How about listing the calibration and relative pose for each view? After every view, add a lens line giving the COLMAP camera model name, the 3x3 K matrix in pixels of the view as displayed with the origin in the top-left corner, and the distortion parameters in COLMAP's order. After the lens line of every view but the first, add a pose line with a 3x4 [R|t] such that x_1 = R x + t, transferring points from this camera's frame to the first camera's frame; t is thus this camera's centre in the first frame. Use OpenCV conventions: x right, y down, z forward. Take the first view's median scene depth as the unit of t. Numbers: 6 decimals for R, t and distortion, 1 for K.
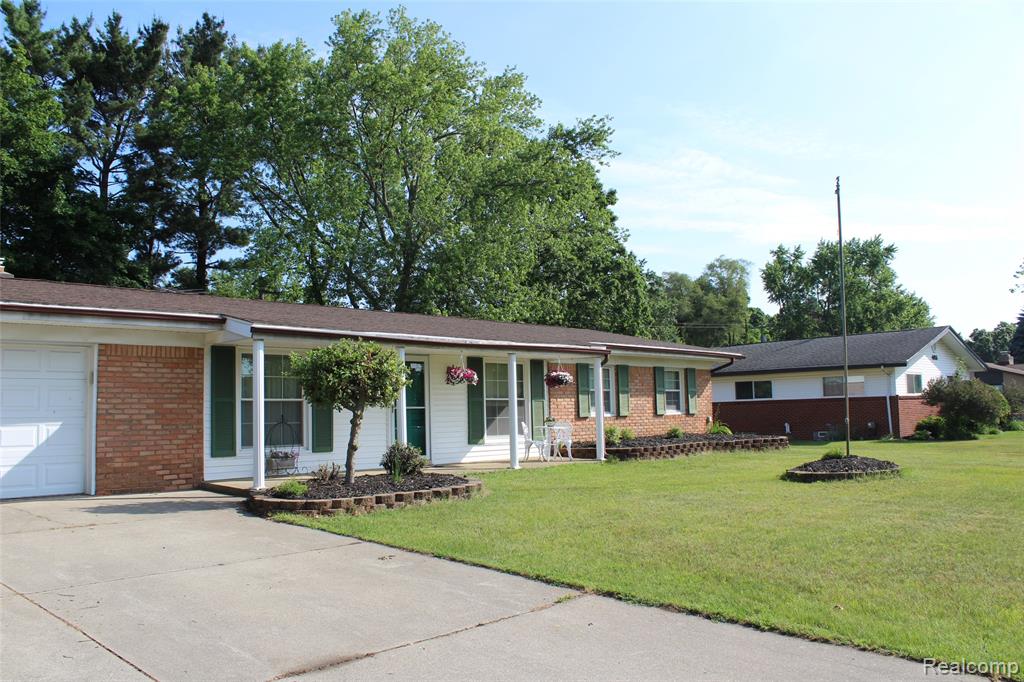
lens RADIAL K [[851.3, 0, 512.0], [0, 851.3, 341.0], [0, 0, 1]] dist [-0.160268, 0.136640]
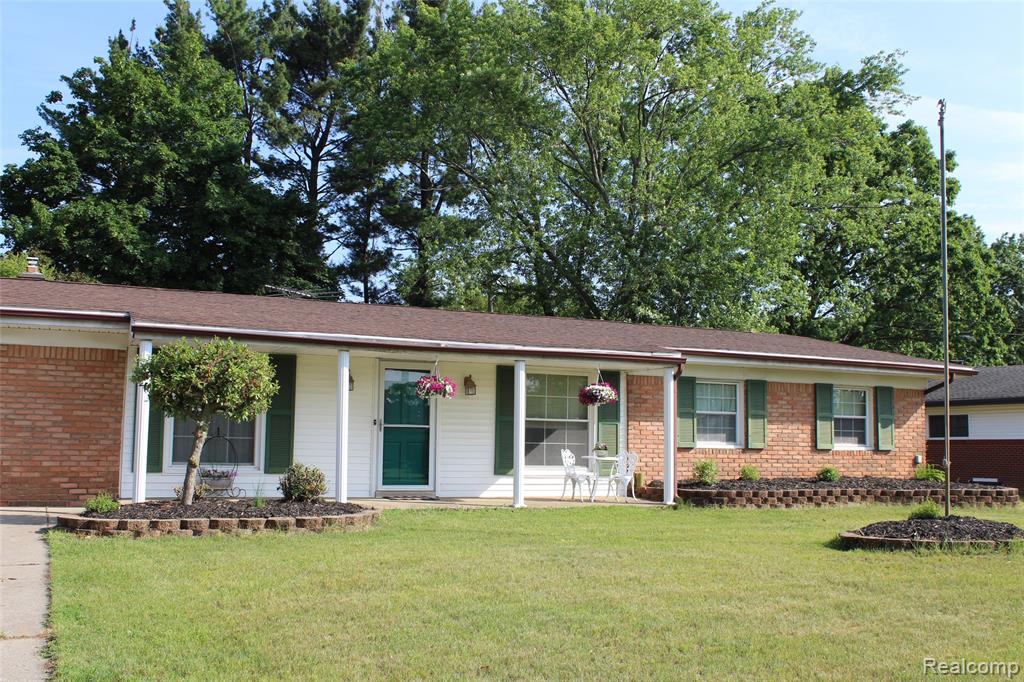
lens RADIAL K [[1045.5, 0, 512.0], [0, 1045.5, 341.0], [0, 0, 1]] dist [-0.085252, 0.018104]
pose [[0.930340, 0.000012, -0.366697, 0.352606], [-0.004935, 0.999910, -0.012489, 0.008651], [0.366664, 0.013429, 0.930257, 0.096776]]
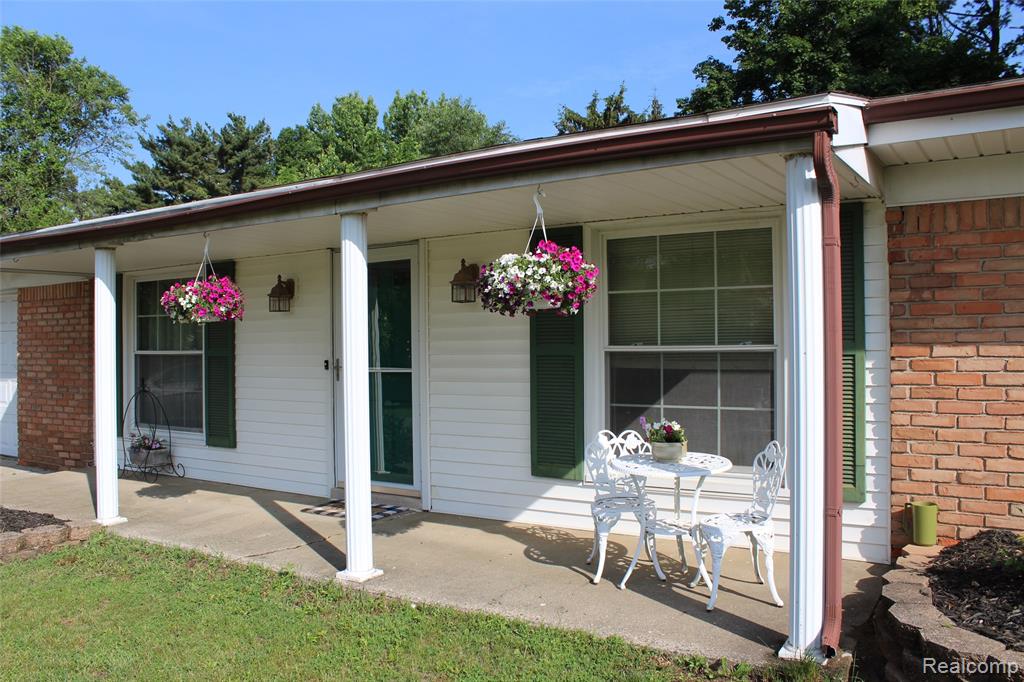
lens RADIAL K [[851.3, 0, 512.0], [0, 851.3, 341.0], [0, 0, 1]] dist [-0.160268, 0.136640]
pose [[0.193943, 0.014117, -0.980911, 0.323245], [0.089273, 0.995494, 0.031977, 0.057252], [0.976942, -0.093770, 0.191809, 1.004294]]
